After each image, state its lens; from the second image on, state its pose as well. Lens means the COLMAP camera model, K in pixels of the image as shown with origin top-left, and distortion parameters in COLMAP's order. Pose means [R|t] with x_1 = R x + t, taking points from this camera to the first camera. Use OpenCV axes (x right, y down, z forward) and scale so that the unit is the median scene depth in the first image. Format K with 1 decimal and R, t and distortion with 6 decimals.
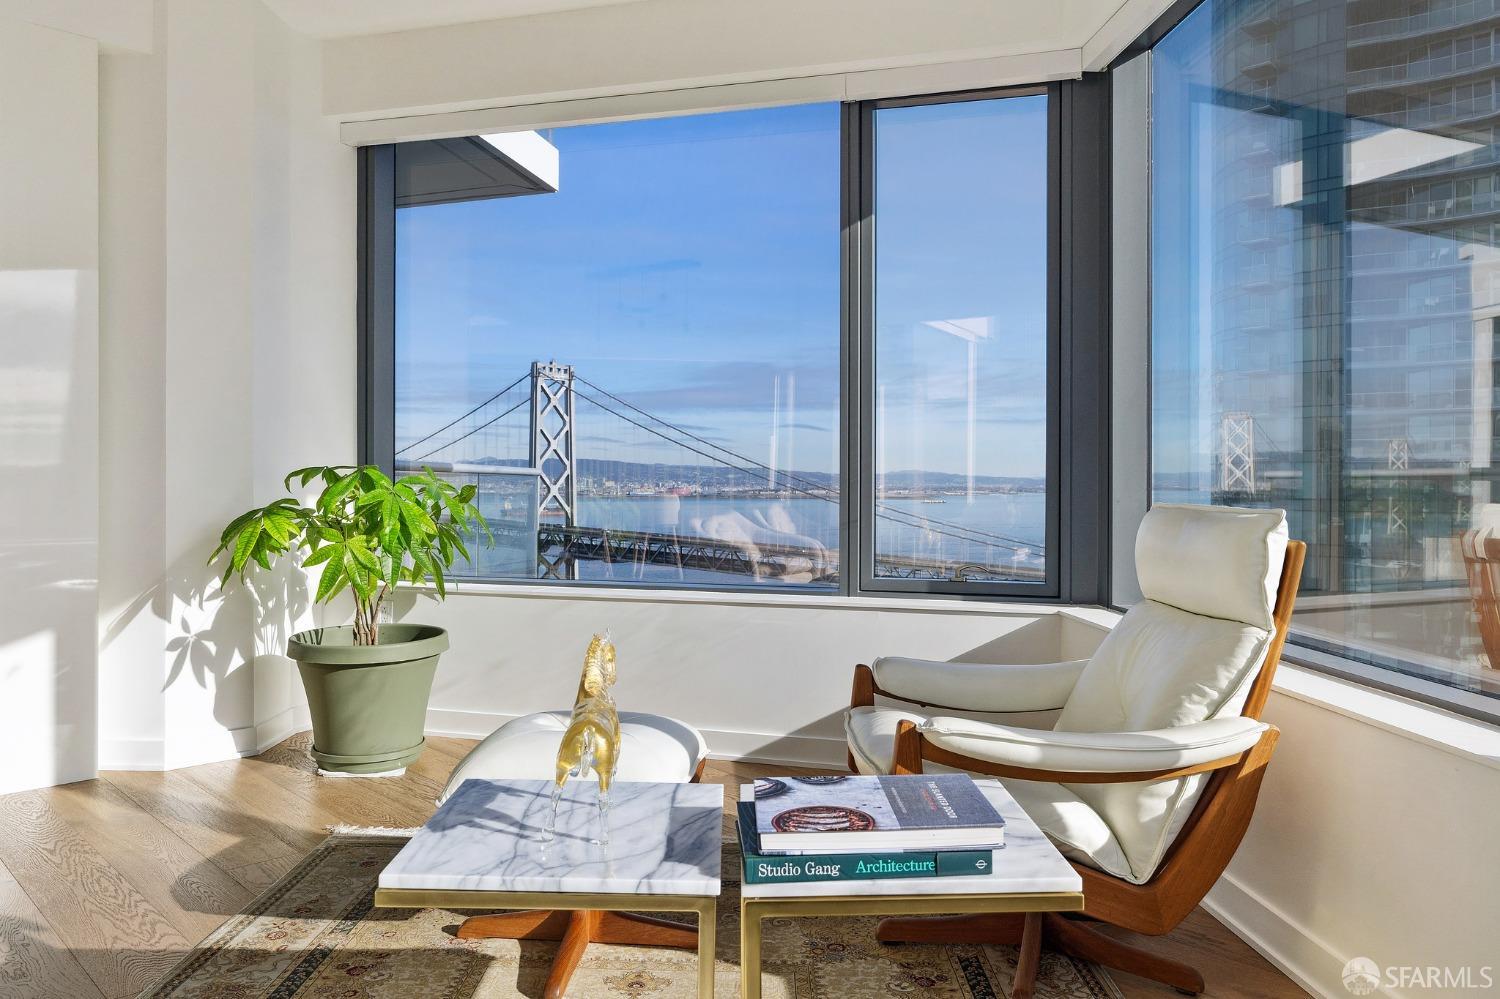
lens RADIAL K [[1056.1, 0, 737.4], [0, 1056.1, 483.6], [0, 0, 1]] dist [0.019737, -0.017551]
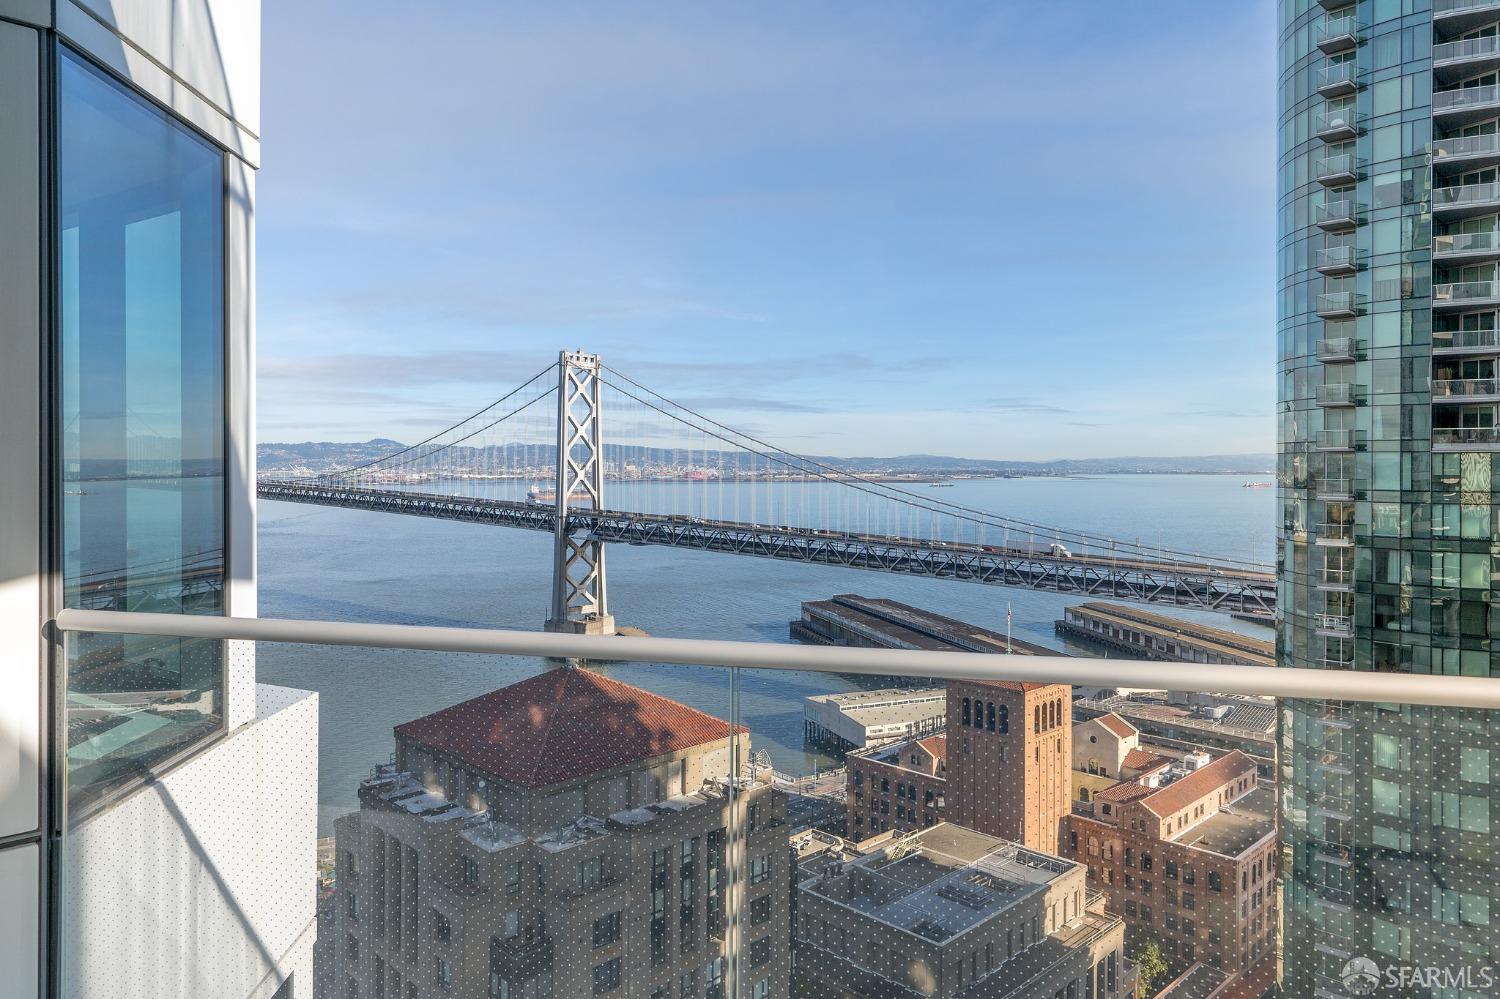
lens RADIAL K [[985.5, 0, 725.5], [0, 985.5, 463.9], [0, 0, 1]] dist [-0.005482, 0.001878]
pose [[0.999860, -0.000470, -0.016720, -0.148063], [0.000450, 0.999999, -0.001185, -0.030964], [0.016721, 0.001178, 0.999860, 0.334697]]
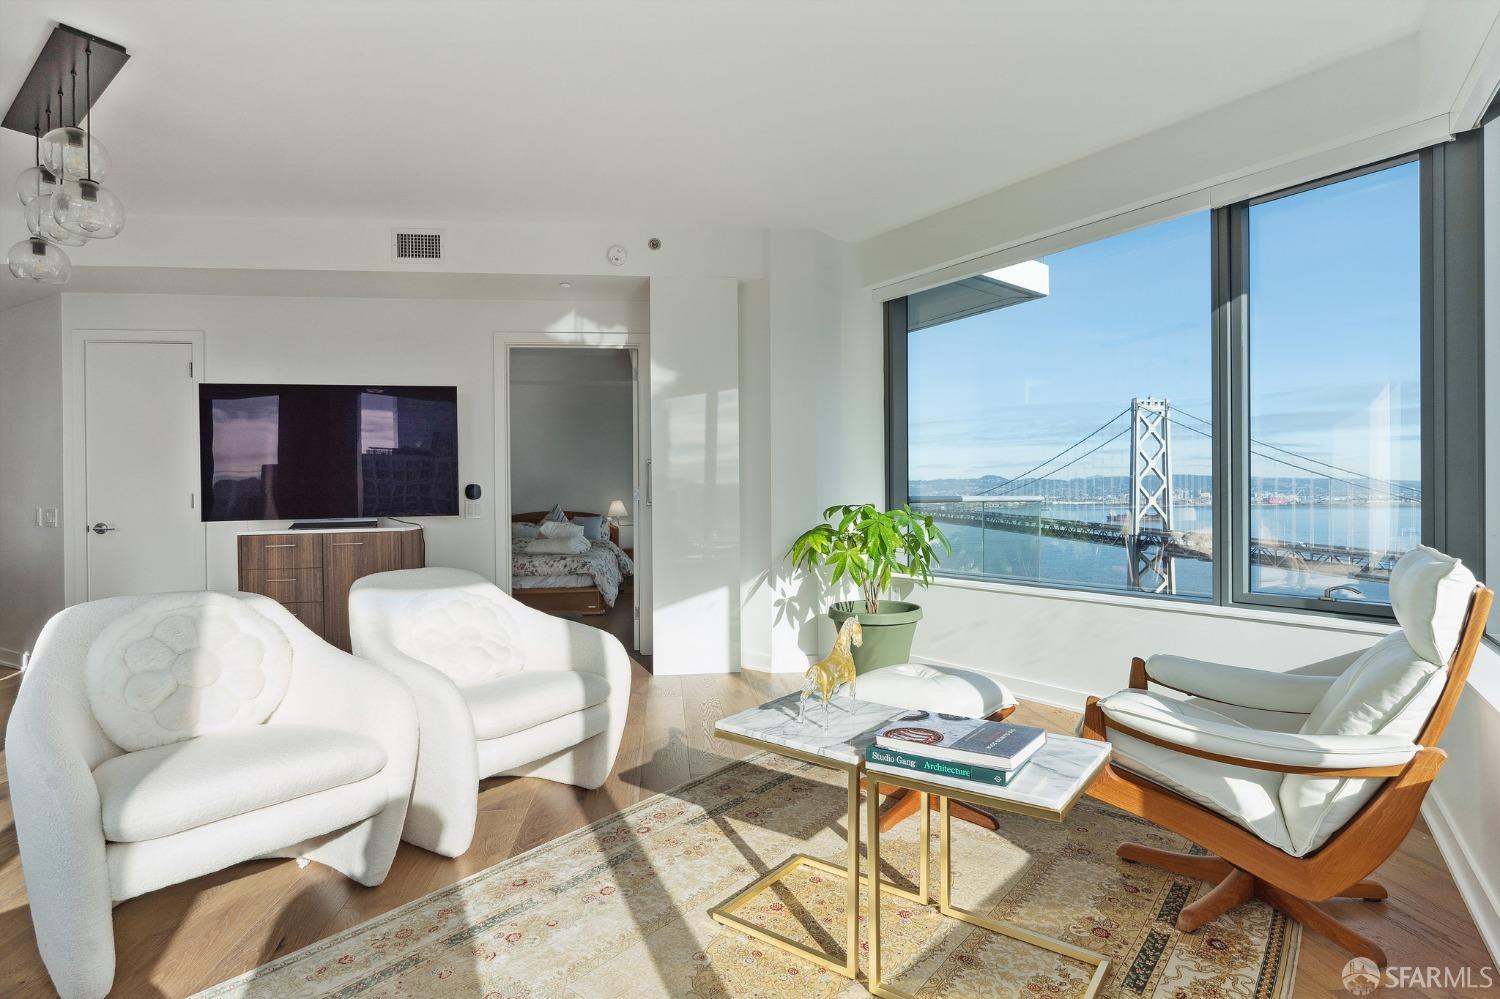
lens RADIAL K [[779.2, 0, 753.5], [0, 779.2, 499.5], [0, 0, 1]] dist [0.002385, -0.000069]
pose [[0.784131, -0.006913, -0.620557, 0.254916], [0.011171, 0.999933, 0.002977, -0.028422], [0.620495, -0.009267, 0.784156, -0.061075]]
